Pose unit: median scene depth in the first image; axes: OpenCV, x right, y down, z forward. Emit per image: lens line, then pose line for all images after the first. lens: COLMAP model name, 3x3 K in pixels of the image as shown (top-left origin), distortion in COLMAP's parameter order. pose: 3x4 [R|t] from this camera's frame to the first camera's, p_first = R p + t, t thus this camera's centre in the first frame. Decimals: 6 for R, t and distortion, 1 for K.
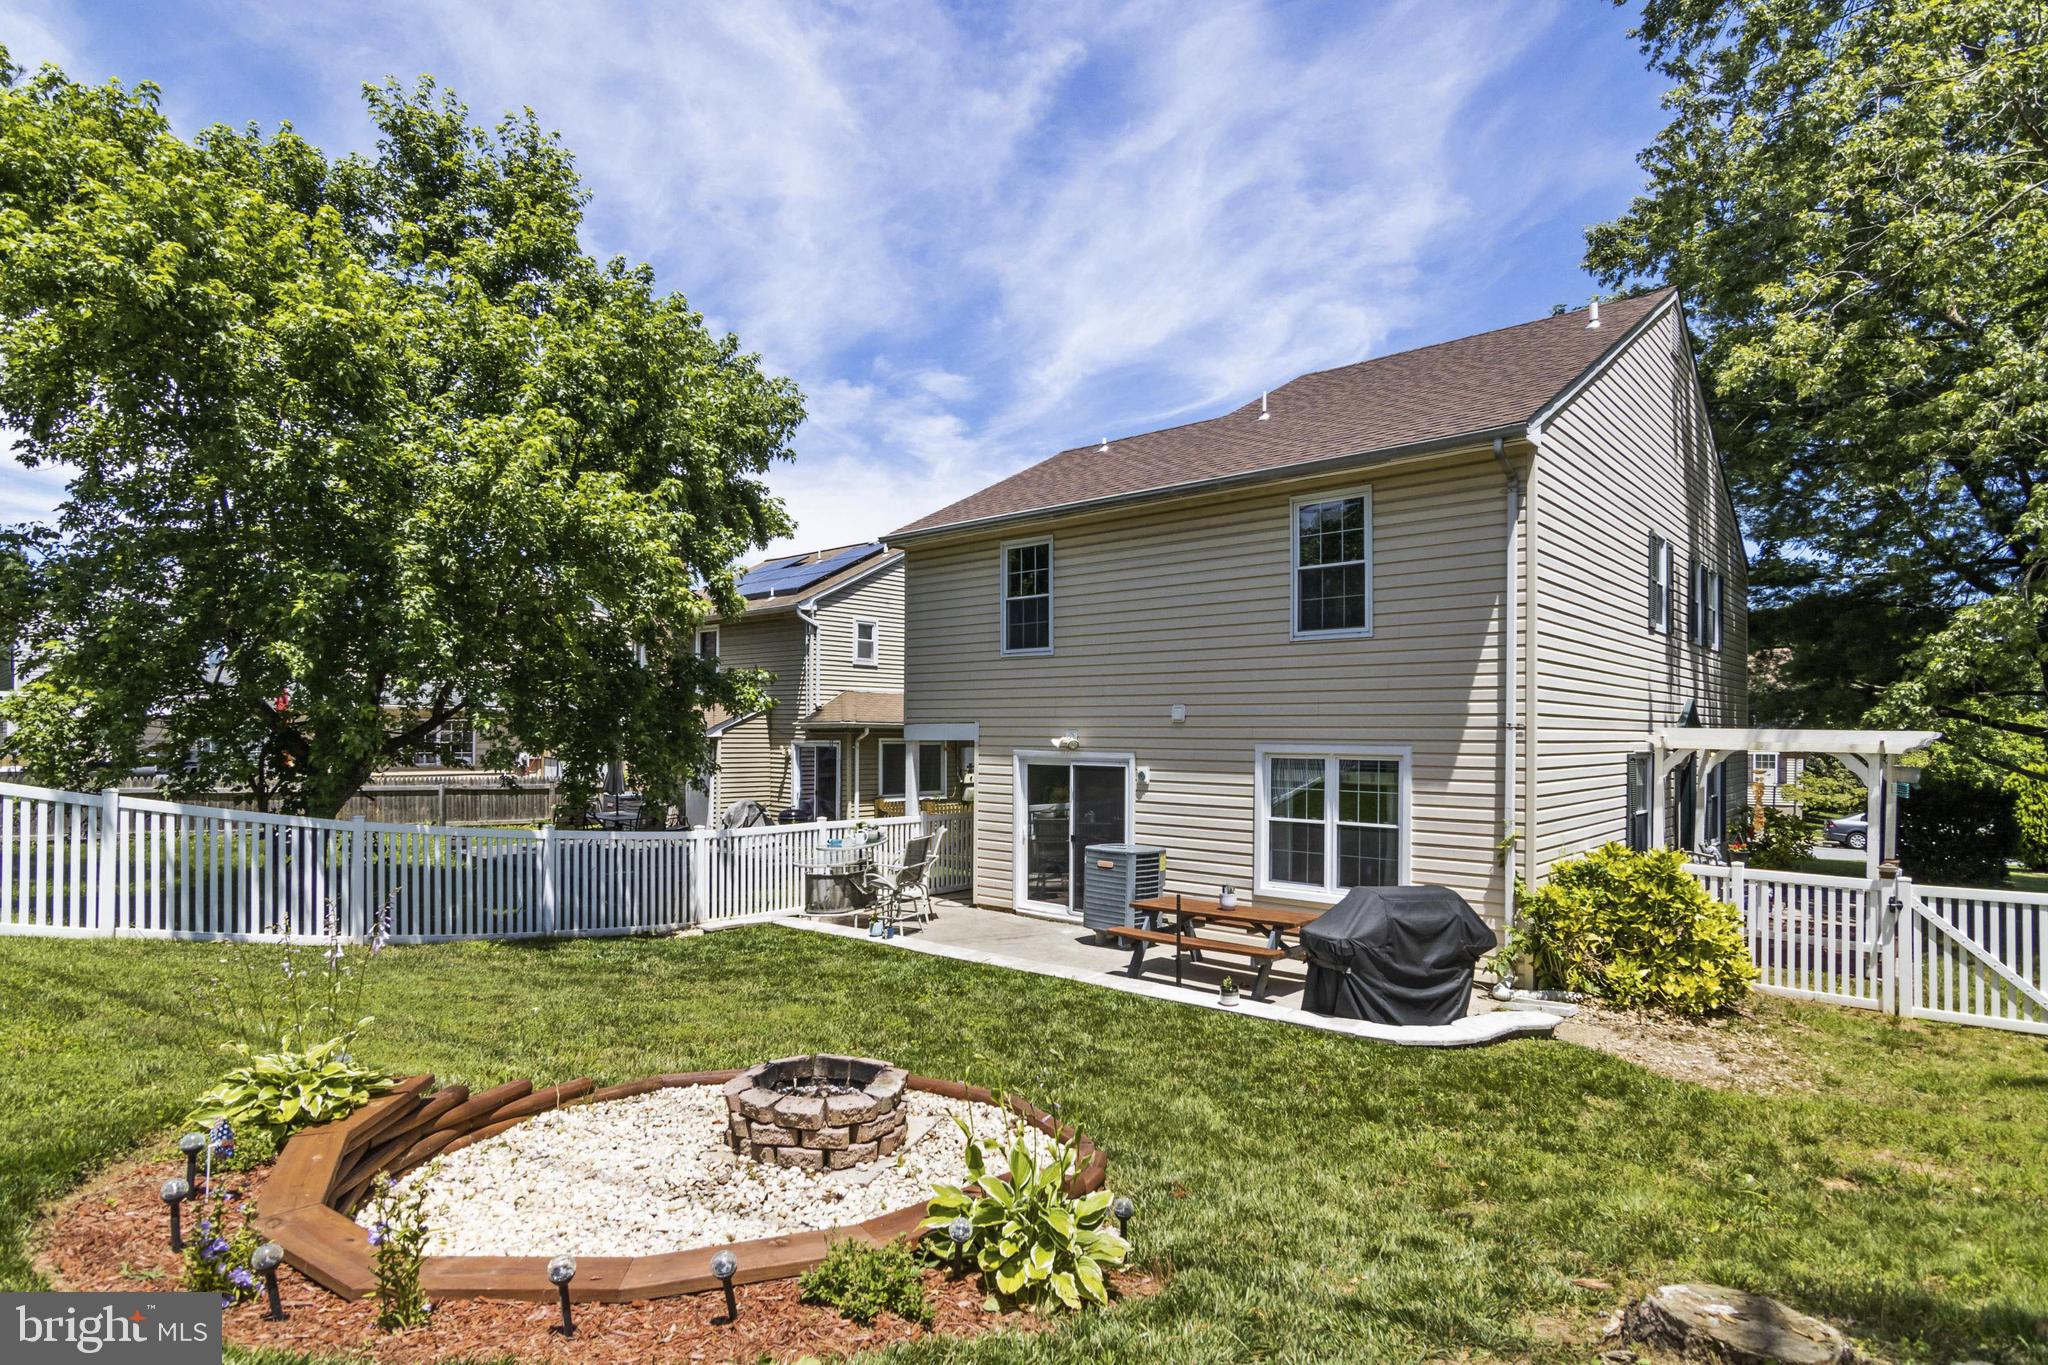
lens RADIAL K [[1054.8, 0, 1018.3], [0, 1054.8, 728.9], [0, 0, 1]] dist [0.001736, 0.000070]
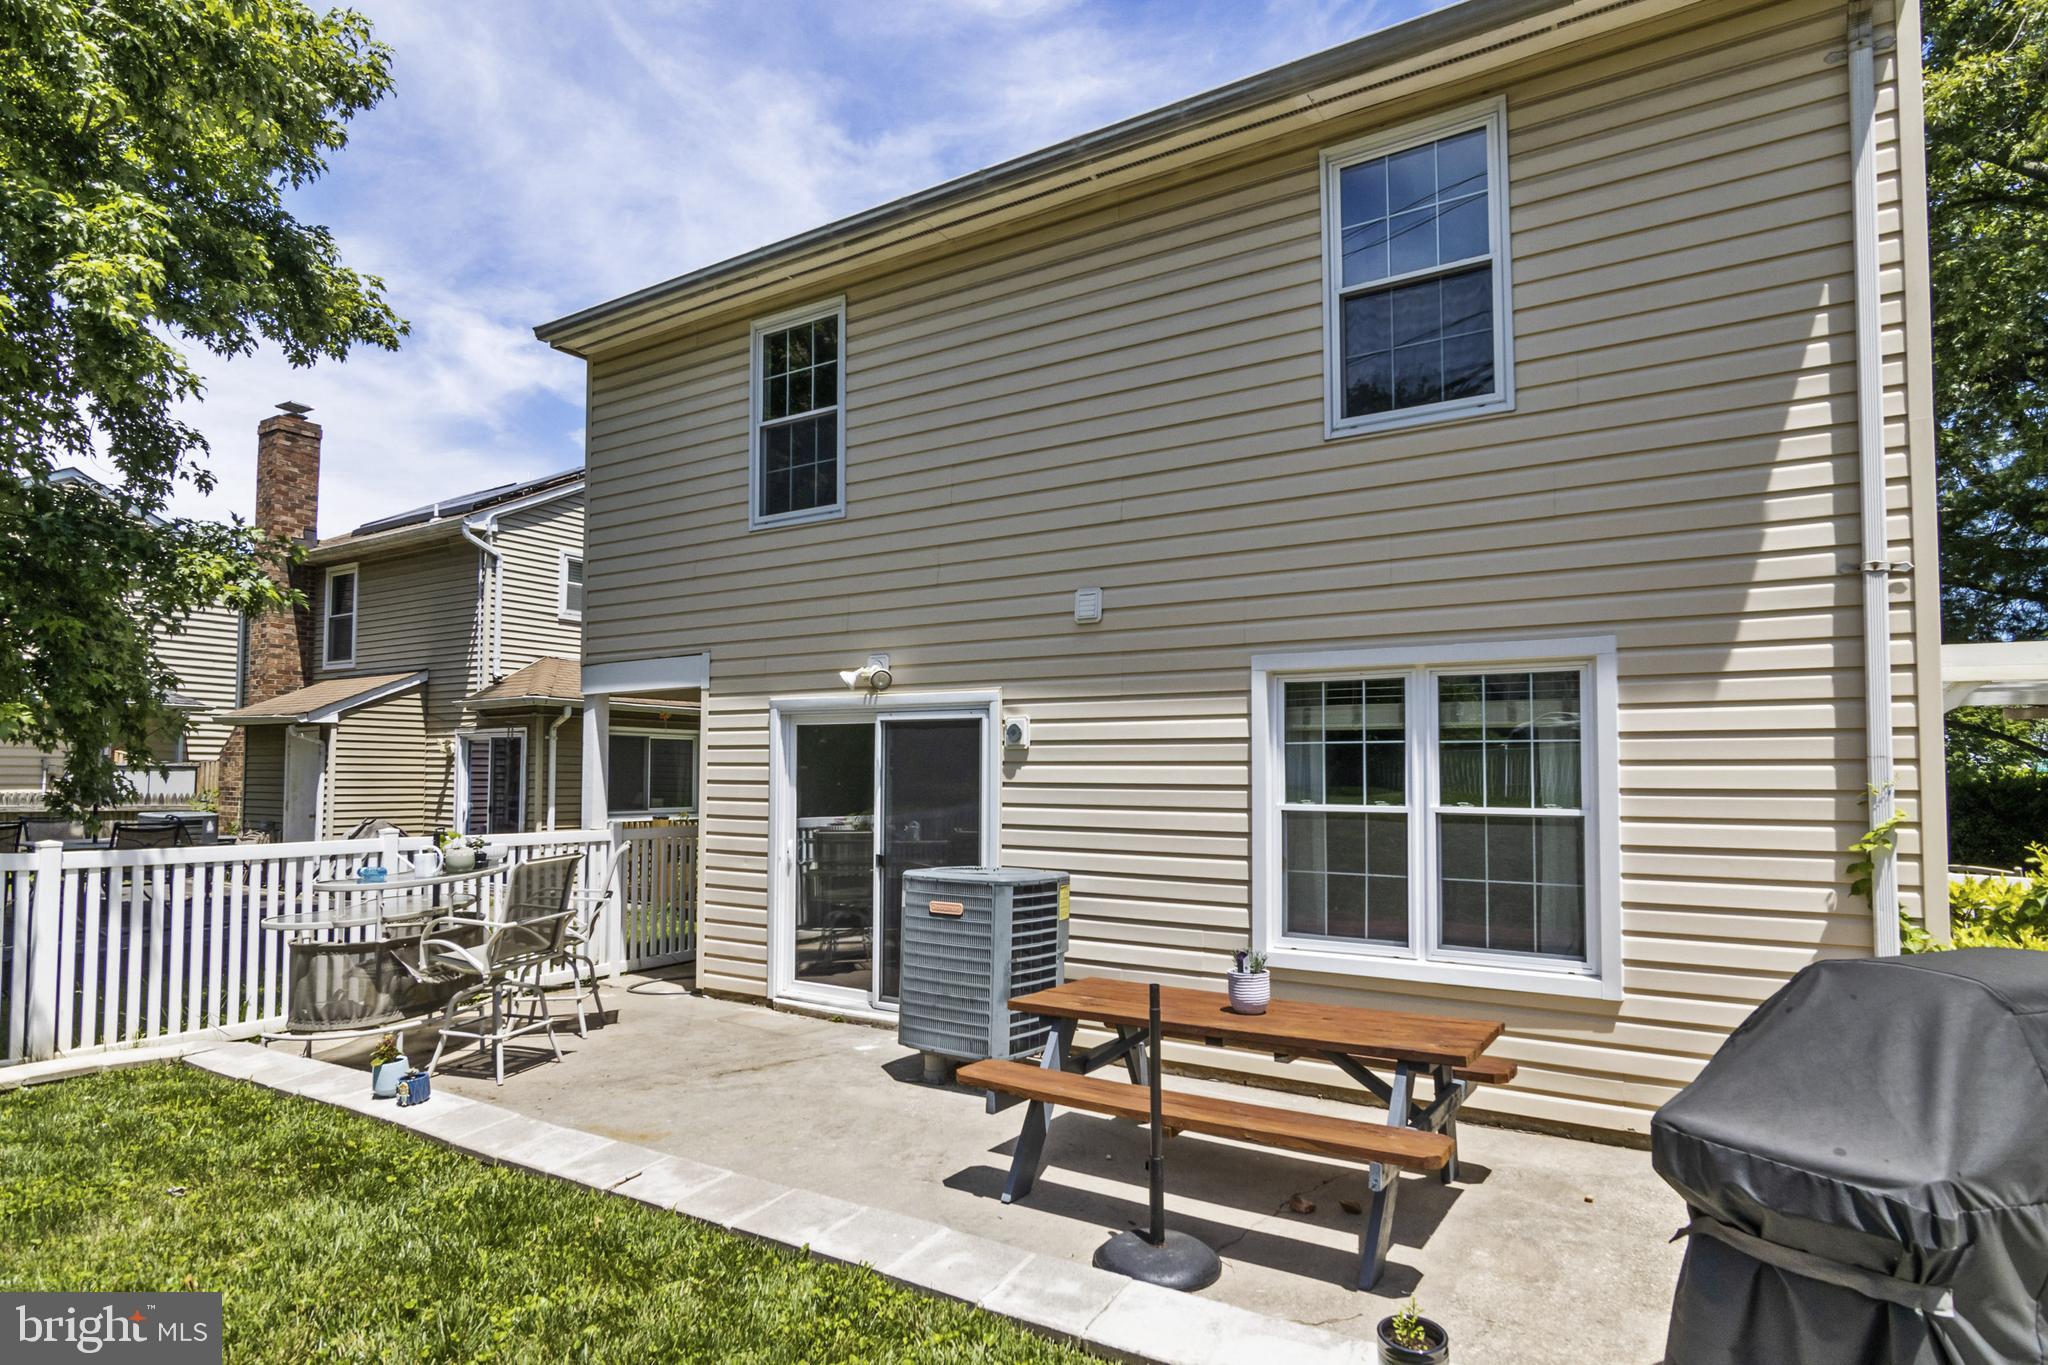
lens RADIAL K [[1122.8, 0, 1001.8], [0, 1122.8, 711.1], [0, 0, 1]] dist [-0.001468, 0.000183]
pose [[0.988757, 0.006143, 0.149405, 0.029401], [0.001272, 0.998774, -0.049480, 0.060432], [-0.149526, 0.049114, 0.987537, 0.460441]]
